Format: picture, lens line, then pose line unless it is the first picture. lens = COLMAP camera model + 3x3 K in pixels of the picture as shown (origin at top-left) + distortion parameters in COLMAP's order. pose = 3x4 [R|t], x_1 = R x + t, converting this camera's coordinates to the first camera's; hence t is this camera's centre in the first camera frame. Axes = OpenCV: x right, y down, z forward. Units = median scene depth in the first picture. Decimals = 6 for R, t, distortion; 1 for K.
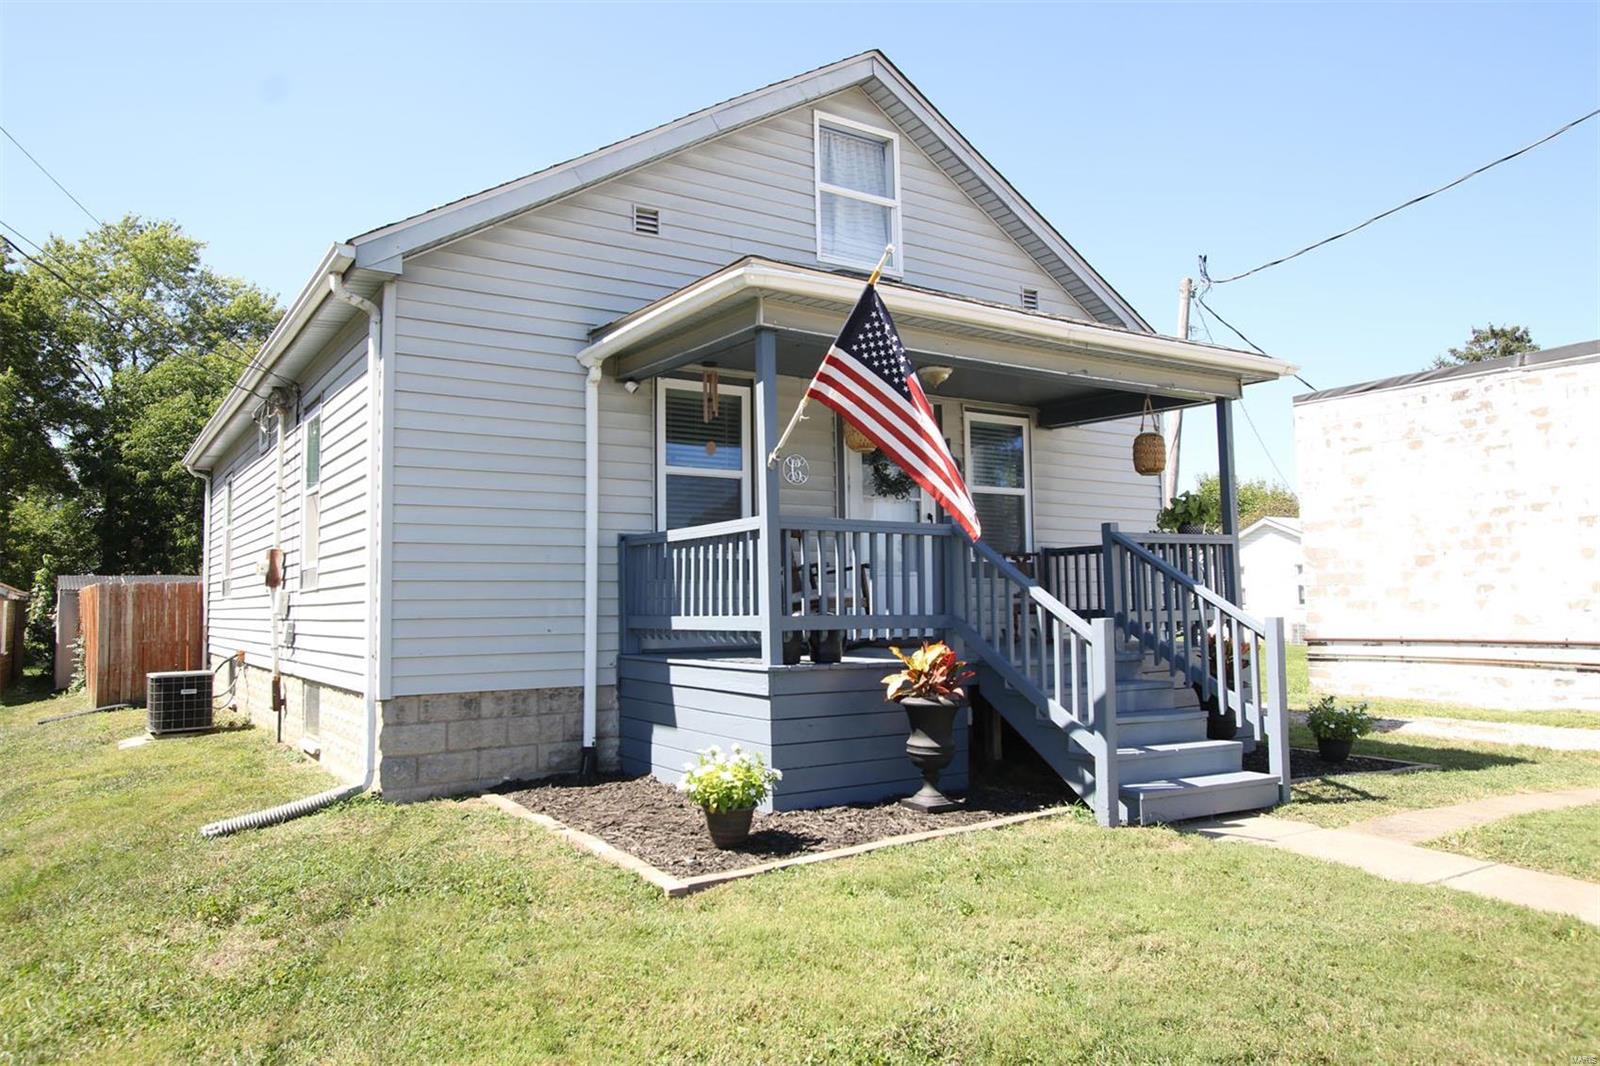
lens RADIAL K [[1022.6, 0, 802.1], [0, 1022.6, 513.8], [0, 0, 1]] dist [0.001282, -0.000106]
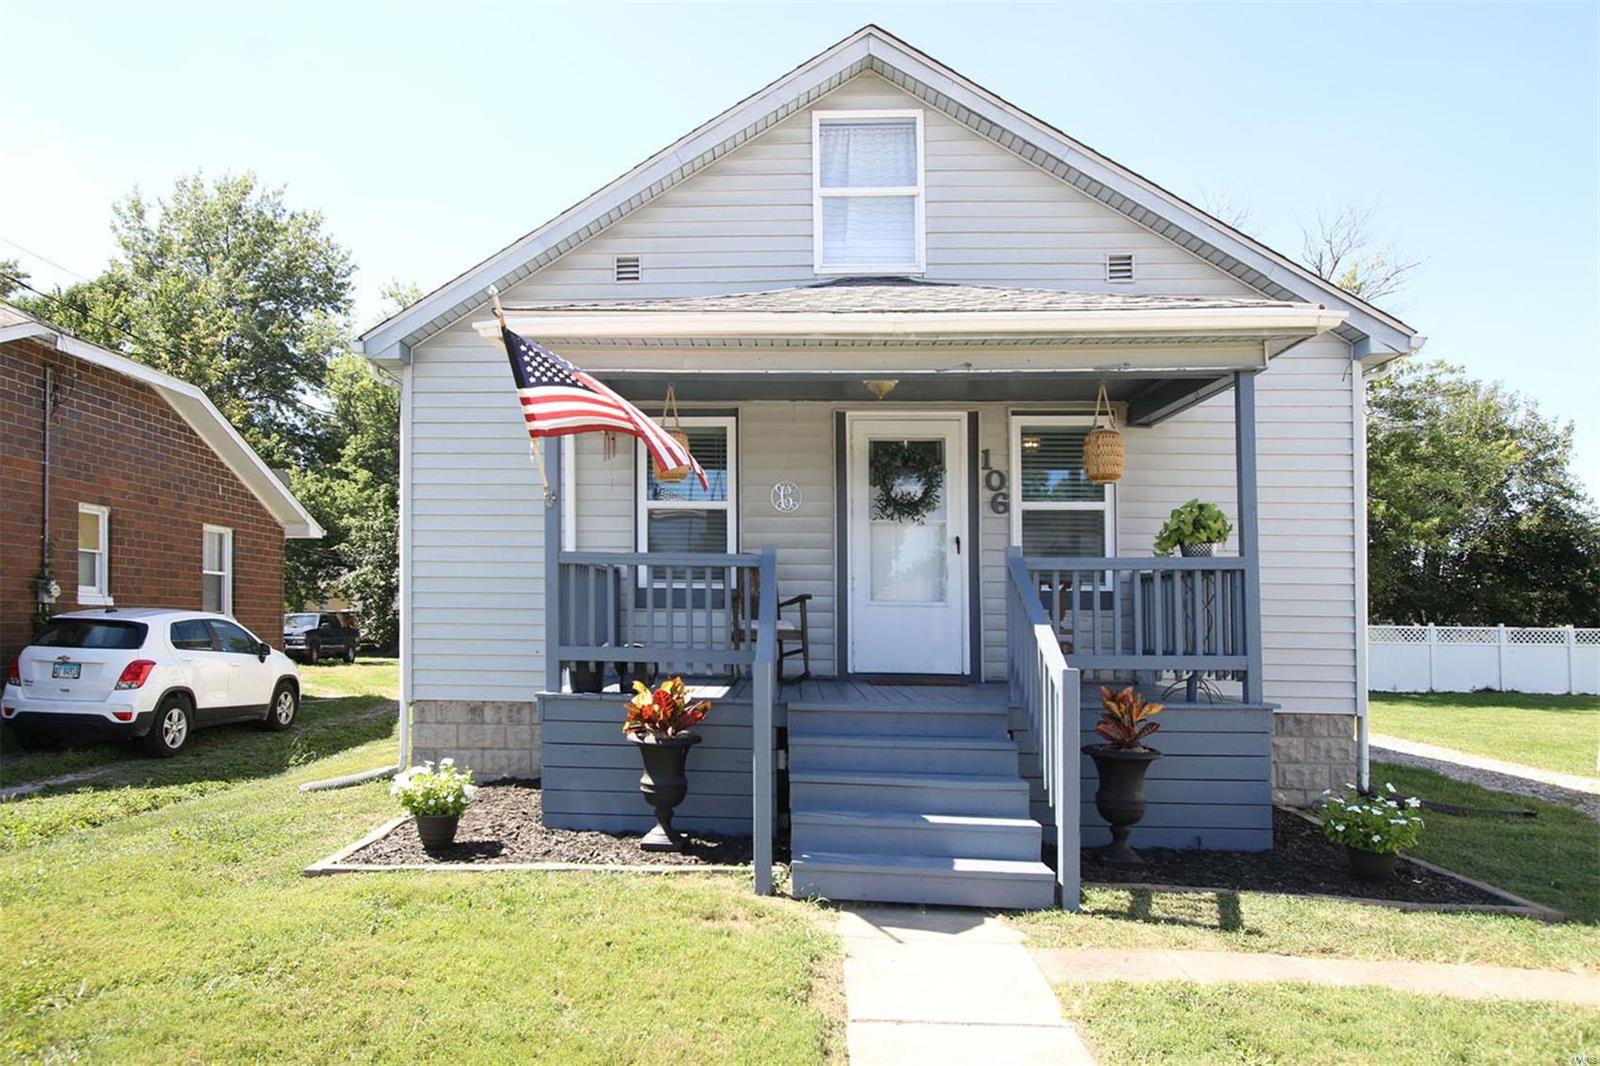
lens RADIAL K [[1037.2, 0, 802.6], [0, 1037.2, 592.9], [0, 0, 1]] dist [-0.004291, -0.000972]
pose [[0.818792, 0.003632, -0.574079, 0.631188], [0.030689, 0.998273, 0.050087, -0.000586], [0.573269, -0.058628, 0.817267, 0.216653]]
